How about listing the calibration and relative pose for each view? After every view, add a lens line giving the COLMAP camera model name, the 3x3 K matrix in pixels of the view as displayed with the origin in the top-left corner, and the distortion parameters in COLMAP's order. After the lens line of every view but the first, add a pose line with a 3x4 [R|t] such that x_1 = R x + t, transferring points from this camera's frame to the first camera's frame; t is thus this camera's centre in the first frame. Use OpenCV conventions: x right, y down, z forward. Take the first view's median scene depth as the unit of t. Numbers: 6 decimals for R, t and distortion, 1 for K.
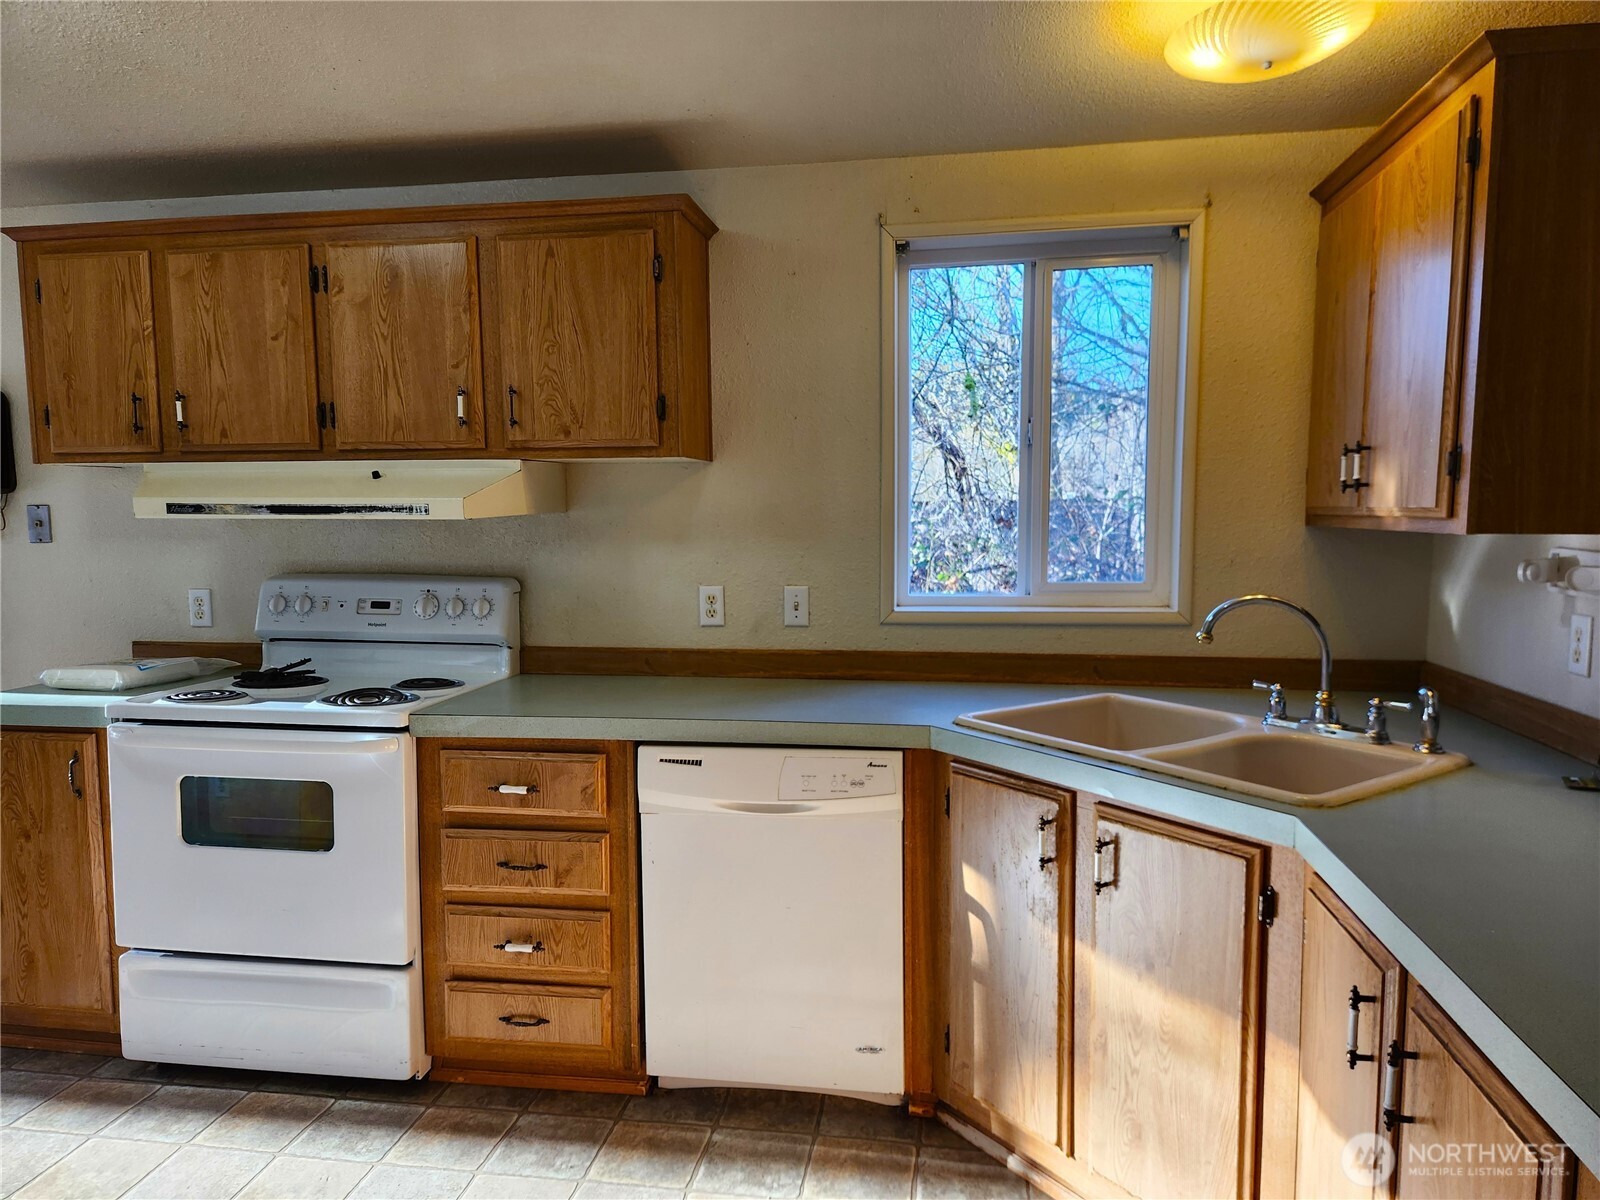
lens RADIAL K [[1077.6, 0, 800.0], [0, 1077.6, 600.0], [0, 0, 1]] dist [0.046218, -0.001091]
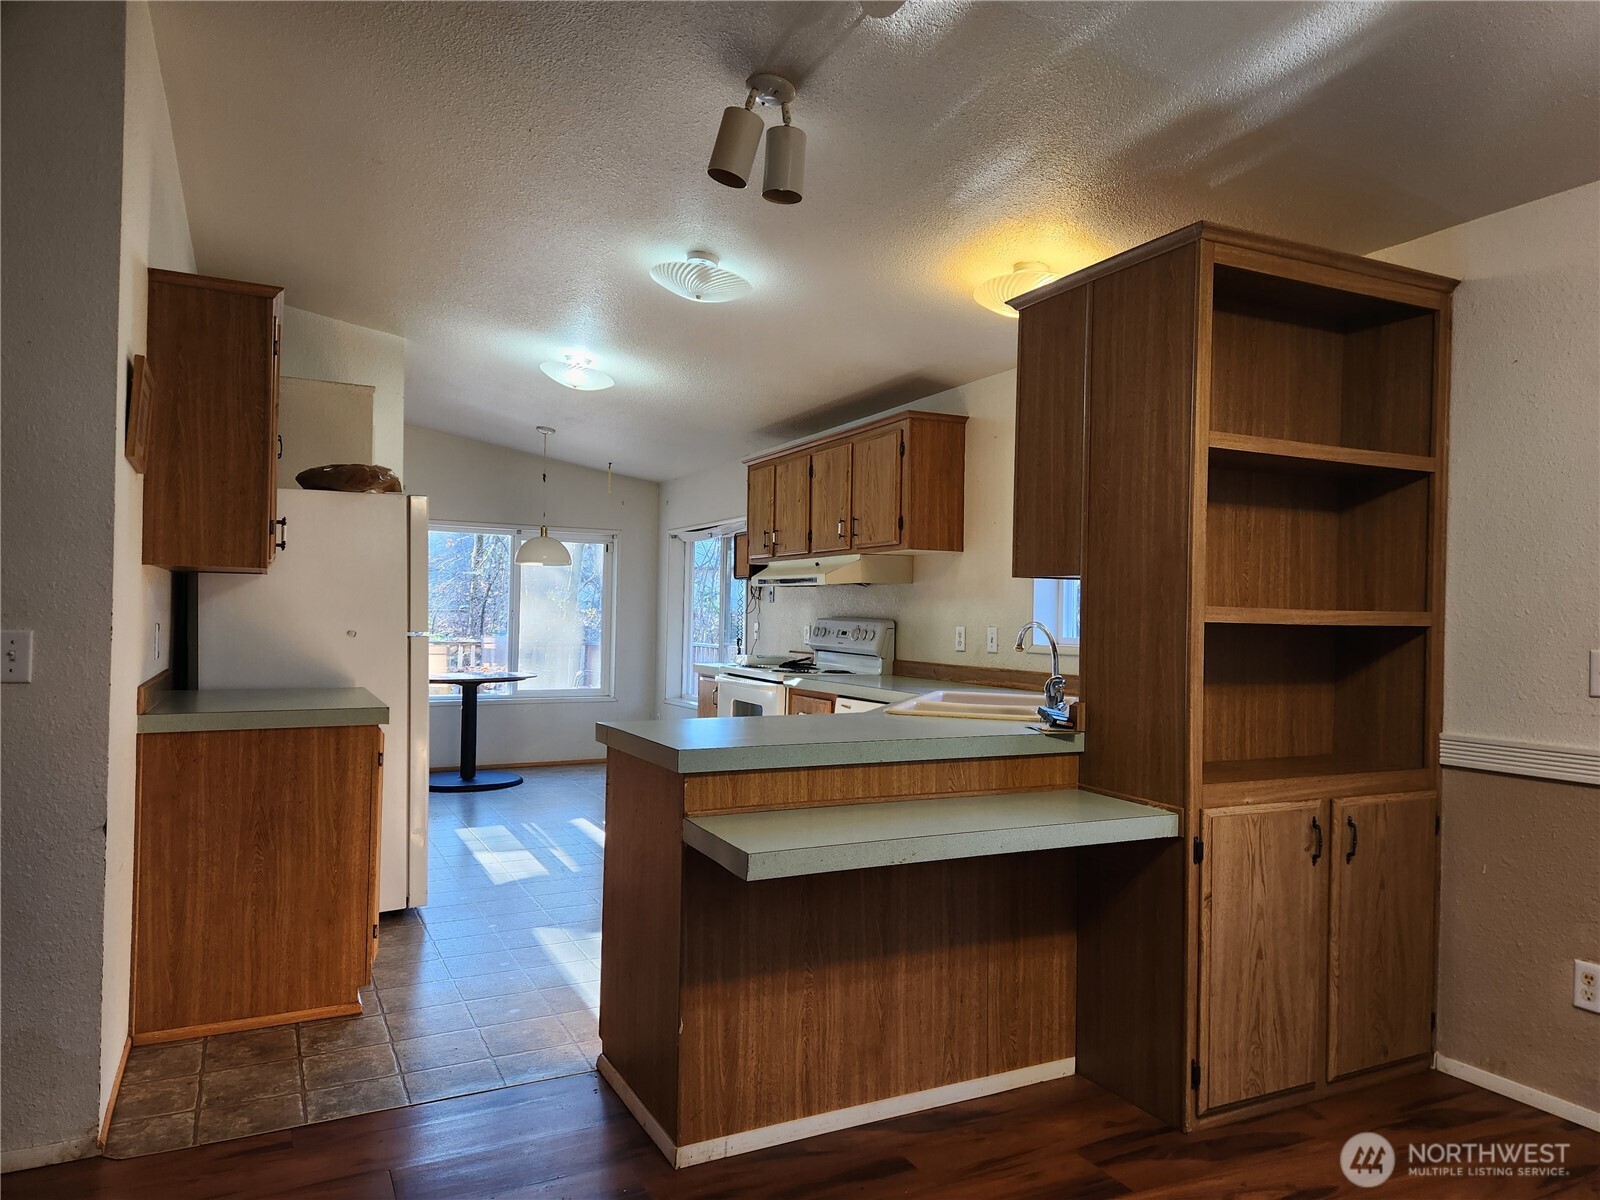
lens RADIAL K [[1051.1, 0, 800.0], [0, 1051.1, 600.0], [0, 0, 1]] dist [-0.002370, -0.000550]
pose [[0.584771, 0.004922, -0.811183, 1.109514], [-0.090832, 0.994090, -0.059447, 0.066203], [0.806097, 0.108444, 0.581763, -0.145421]]
